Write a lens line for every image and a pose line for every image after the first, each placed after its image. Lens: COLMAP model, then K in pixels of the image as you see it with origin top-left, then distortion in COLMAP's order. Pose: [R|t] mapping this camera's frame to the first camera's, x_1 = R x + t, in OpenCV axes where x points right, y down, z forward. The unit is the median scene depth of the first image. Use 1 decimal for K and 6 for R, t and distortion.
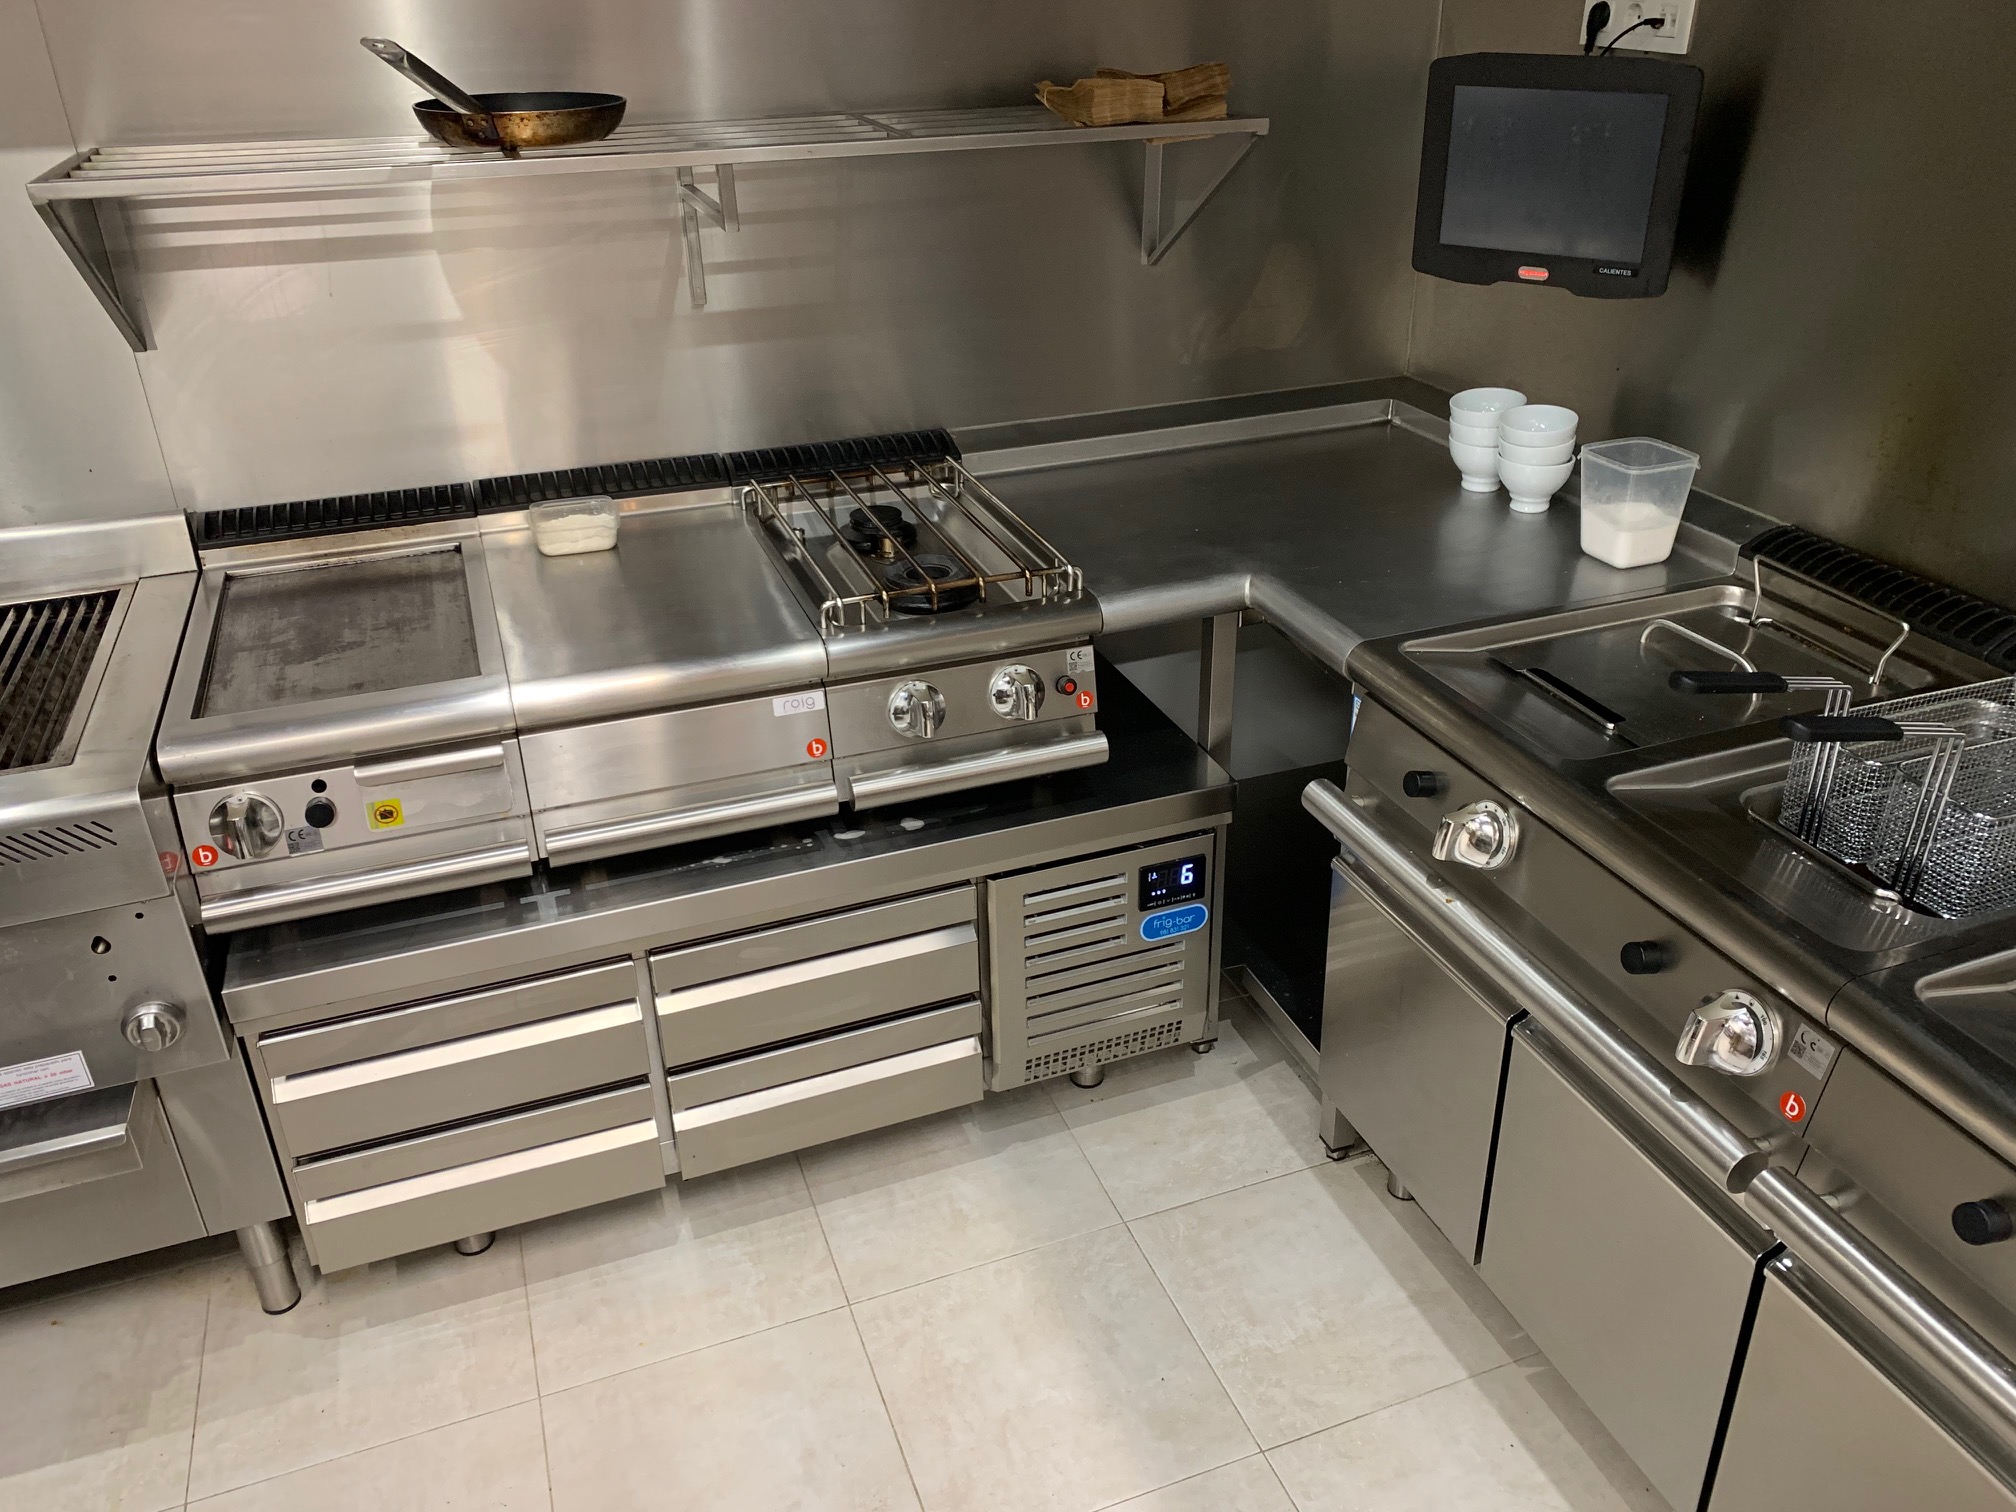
lens RADIAL K [[1542.1, 0, 1019.6], [0, 1542.1, 750.3], [0, 0, 1]] dist [0.002553, -0.005403]
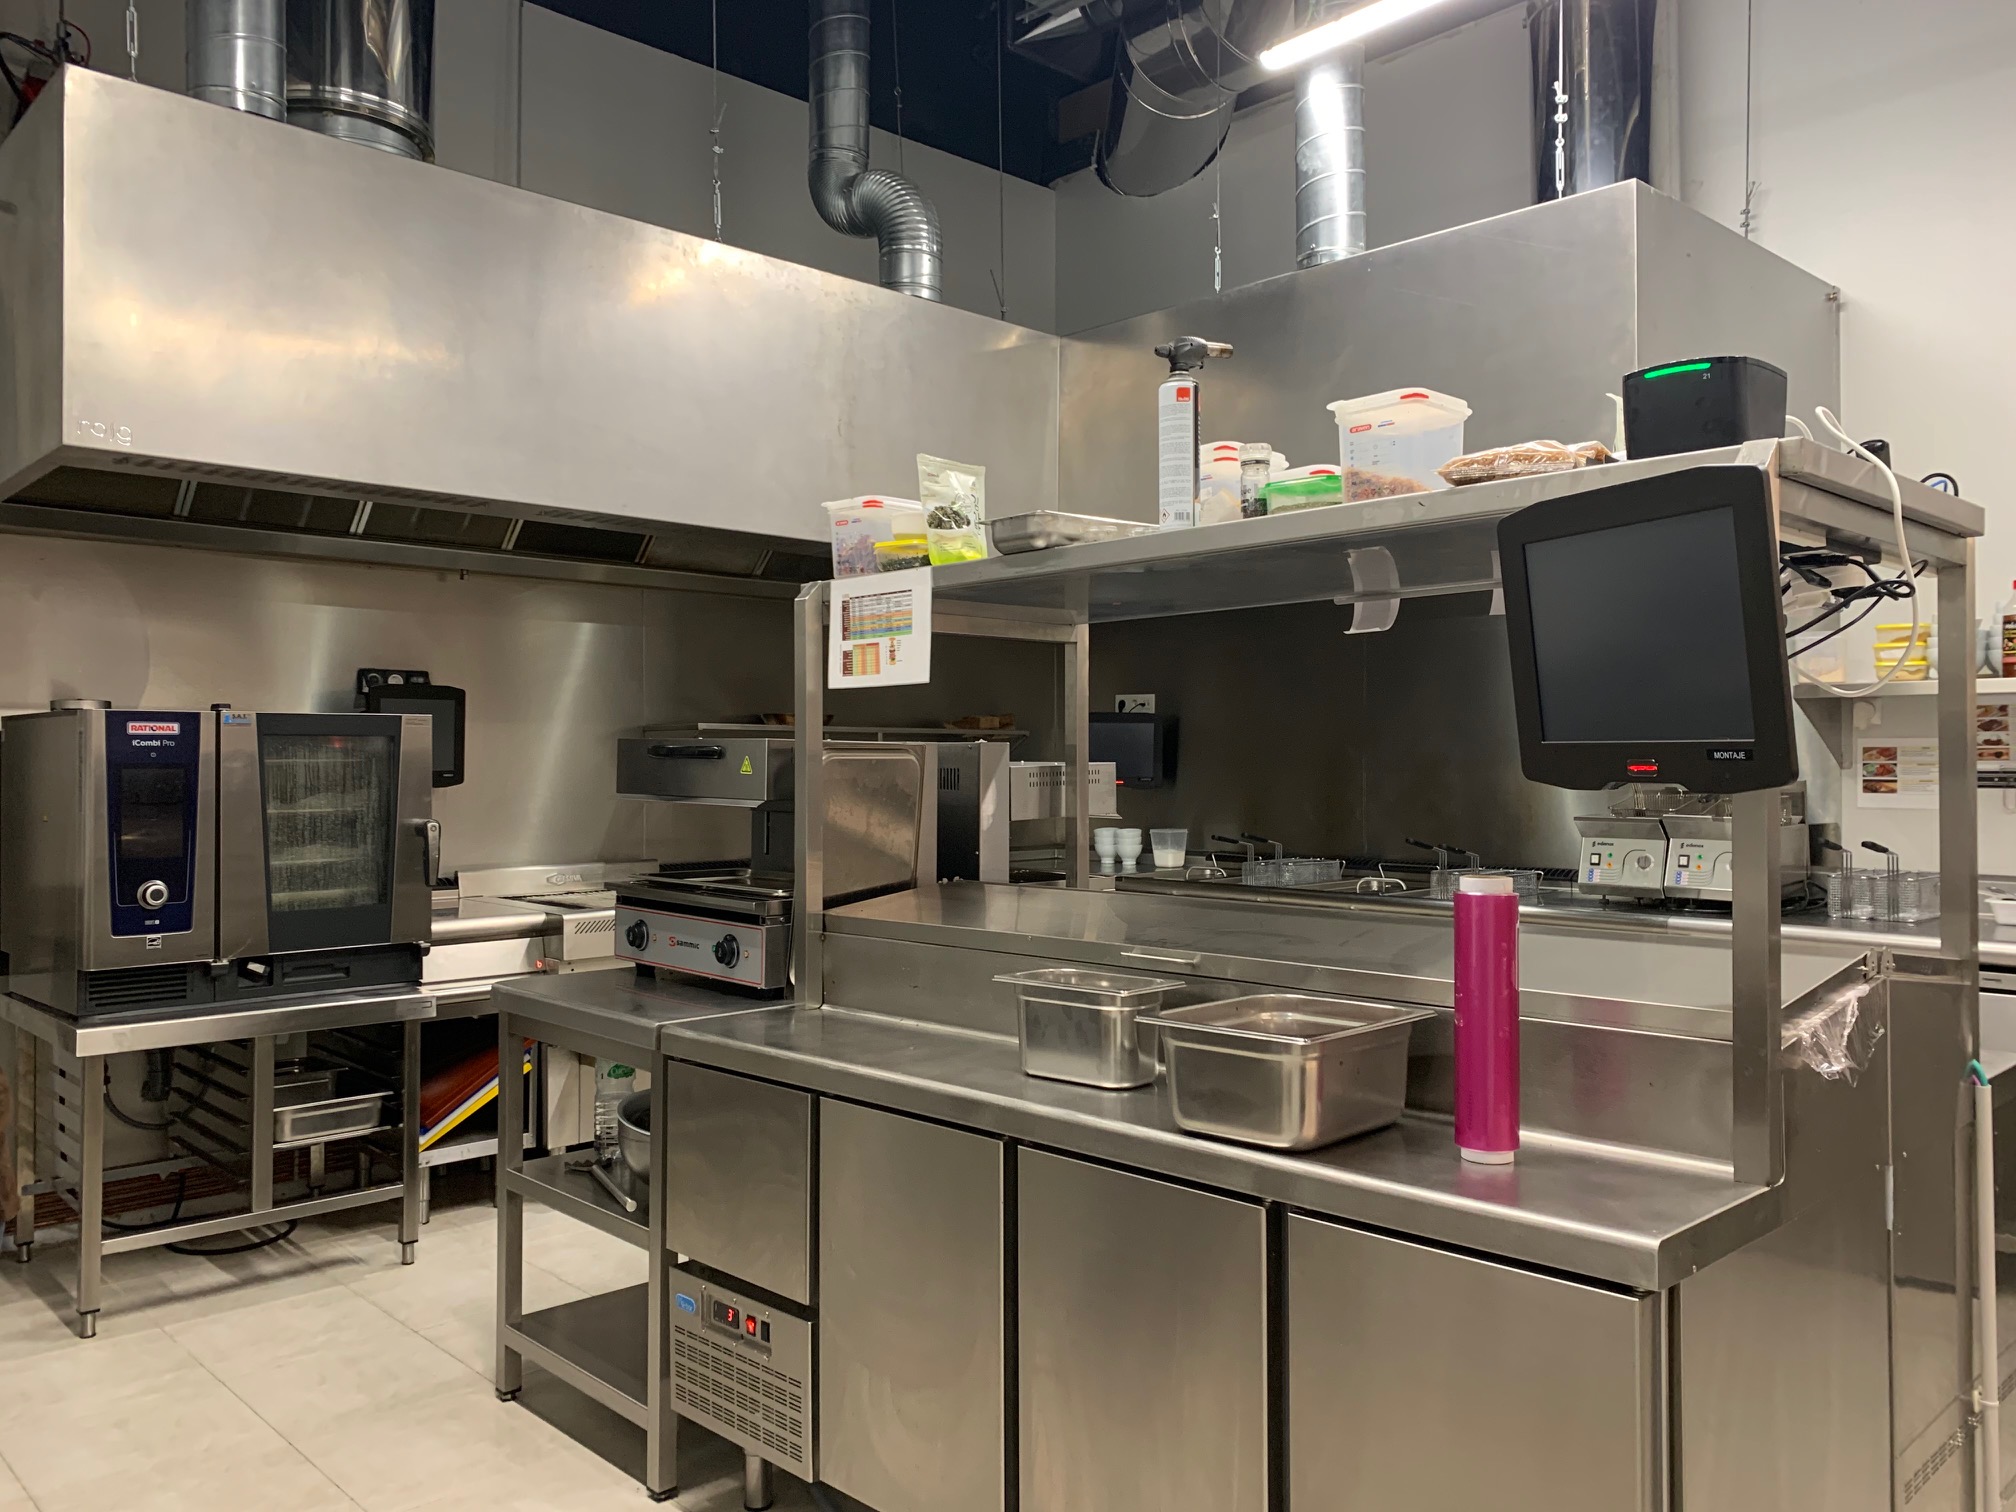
lens RADIAL K [[1542.1, 0, 1027.2], [0, 1542.1, 757.9], [0, 0, 1]] dist [0.002553, -0.005403]
pose [[0.918806, 0.014254, 0.394452, -0.981176], [0.168948, 0.888972, -0.425659, 0.865682], [-0.356724, 0.457741, 0.814384, -1.329580]]
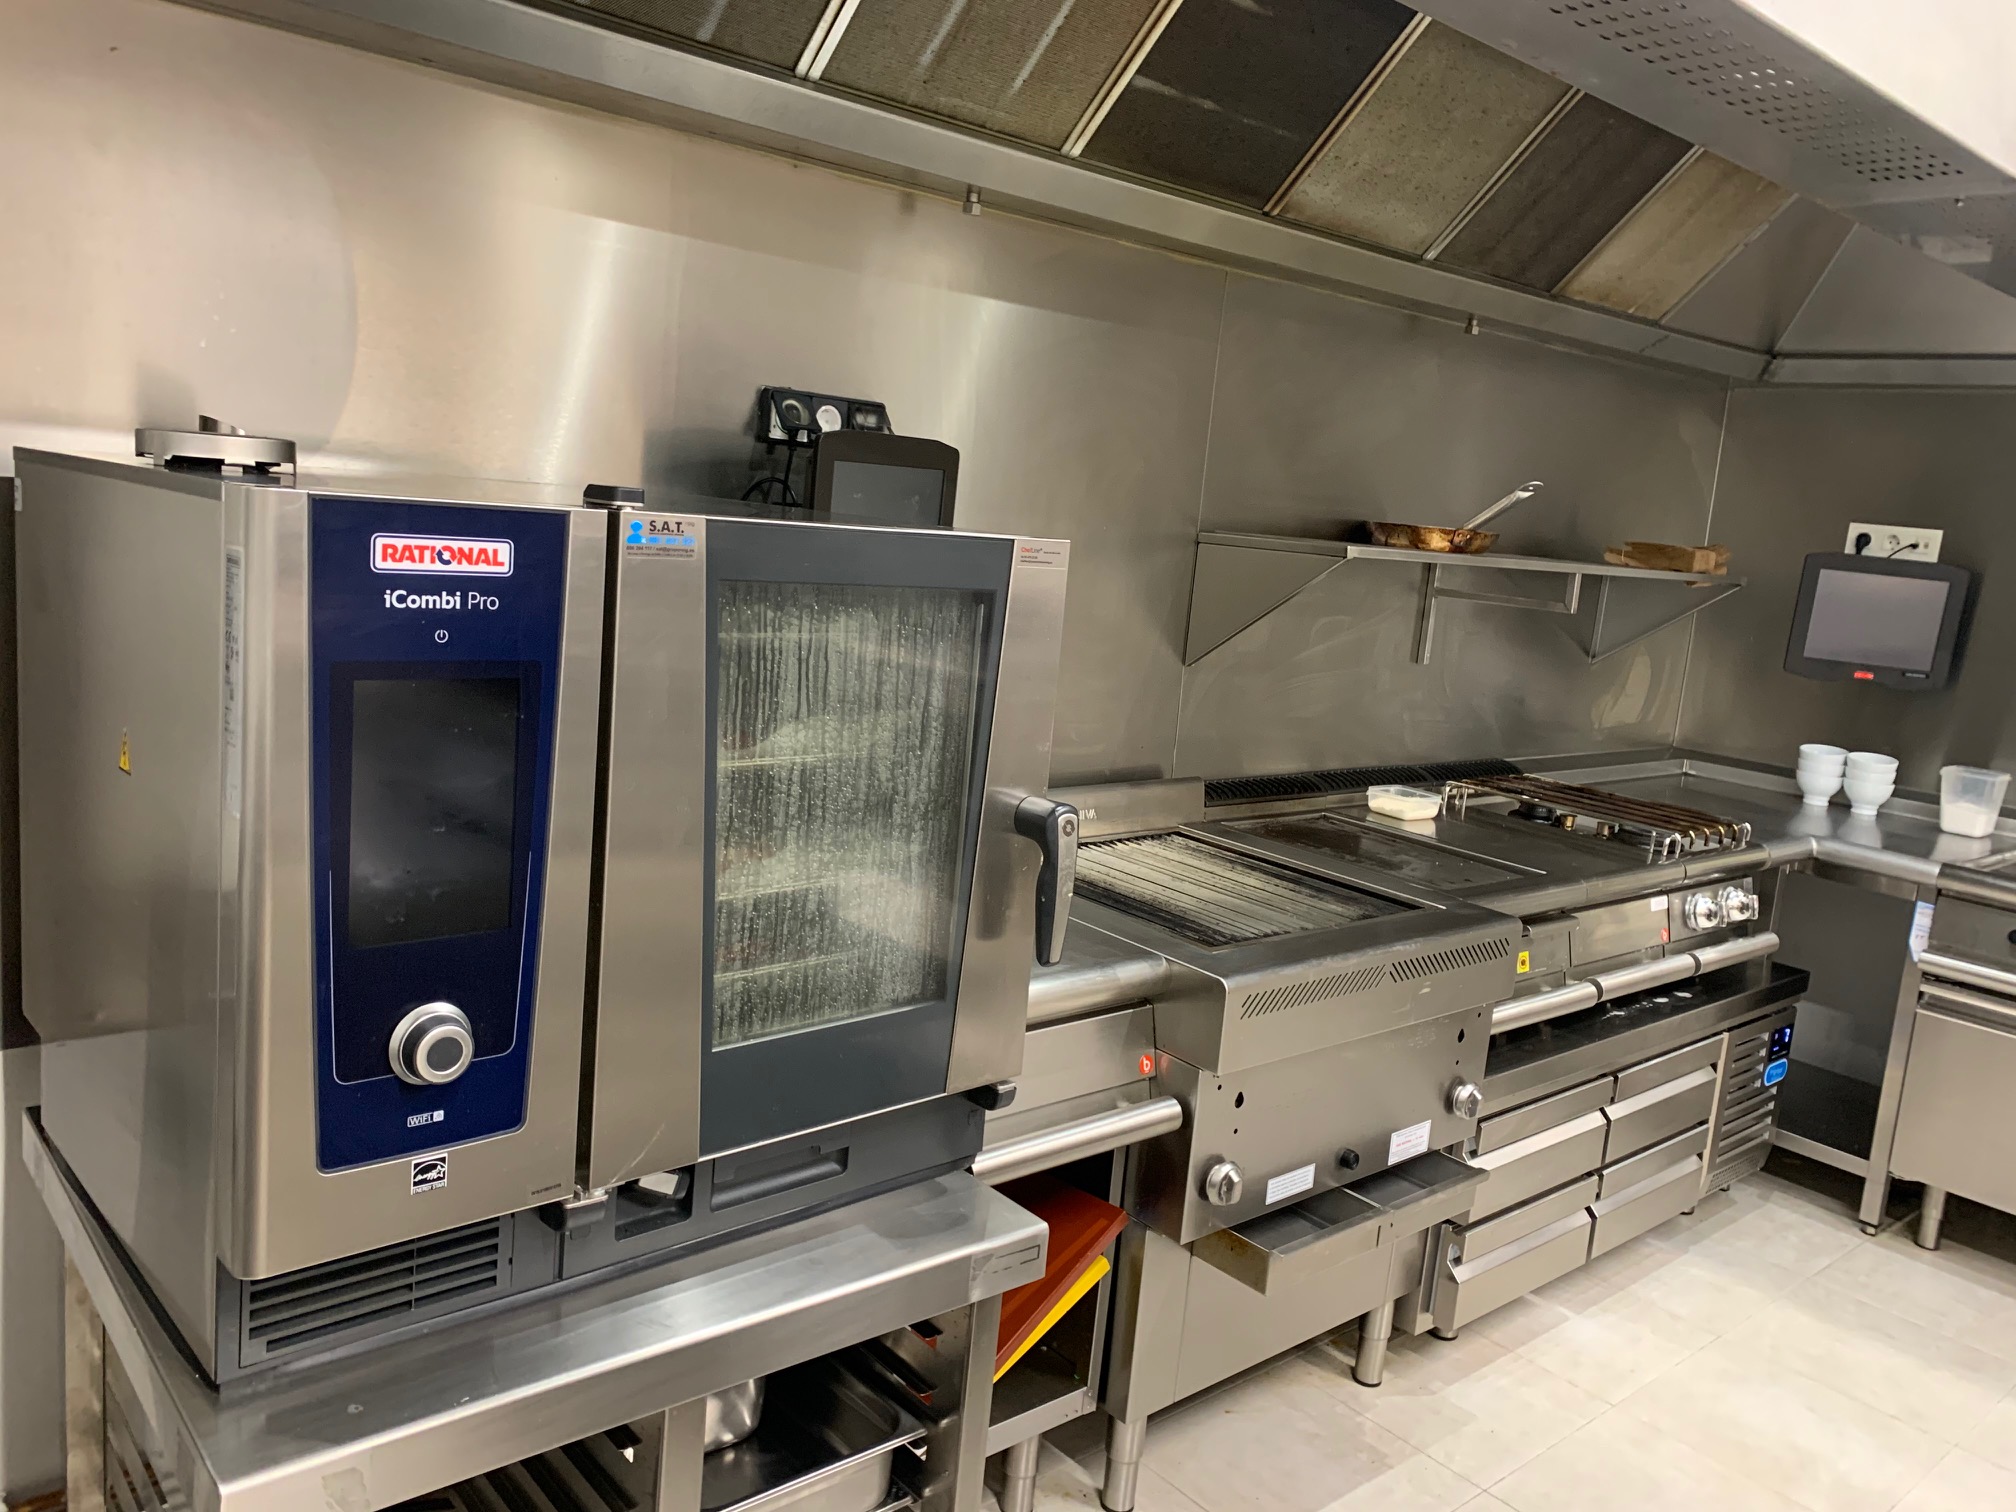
lens RADIAL K [[1542.1, 0, 996.0], [0, 1542.1, 747.9], [0, 0, 1]] dist [0.002553, -0.005403]
pose [[0.935050, 0.040076, 0.352243, -1.201501], [0.064645, 0.957657, -0.280560, 0.190667], [-0.348571, 0.285109, 0.892867, -0.172021]]
